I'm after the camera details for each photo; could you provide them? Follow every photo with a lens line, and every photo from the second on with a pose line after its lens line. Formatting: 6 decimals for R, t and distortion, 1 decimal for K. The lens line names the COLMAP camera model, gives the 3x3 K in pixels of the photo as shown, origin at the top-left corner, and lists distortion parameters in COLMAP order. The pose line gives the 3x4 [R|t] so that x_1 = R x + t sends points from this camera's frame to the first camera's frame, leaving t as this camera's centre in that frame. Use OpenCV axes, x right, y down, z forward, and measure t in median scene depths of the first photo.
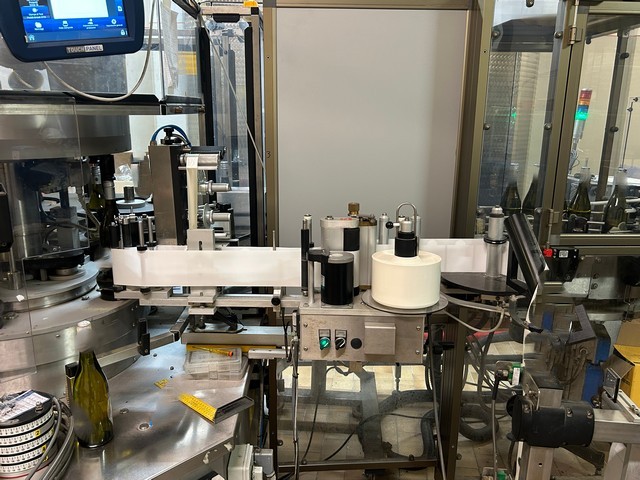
lens RADIAL K [[518.7, 0, 320.0], [0, 518.7, 240.0], [0, 0, 1]] dist [0.069184, -0.084770]
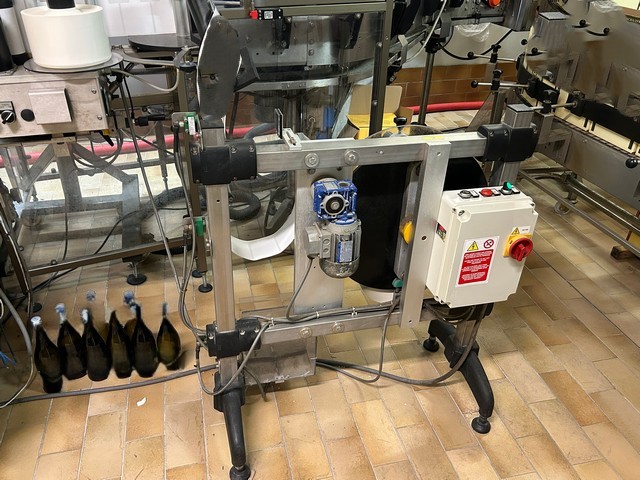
lens RADIAL K [[518.7, 0, 320.0], [0, 518.7, 240.0], [0, 0, 1]] dist [0.069184, -0.084770]
pose [[0.940814, -0.171628, 0.292255, 0.191667], [0.066898, 0.939376, 0.336299, 0.099990], [-0.332256, -0.296844, 0.895260, -0.051825]]
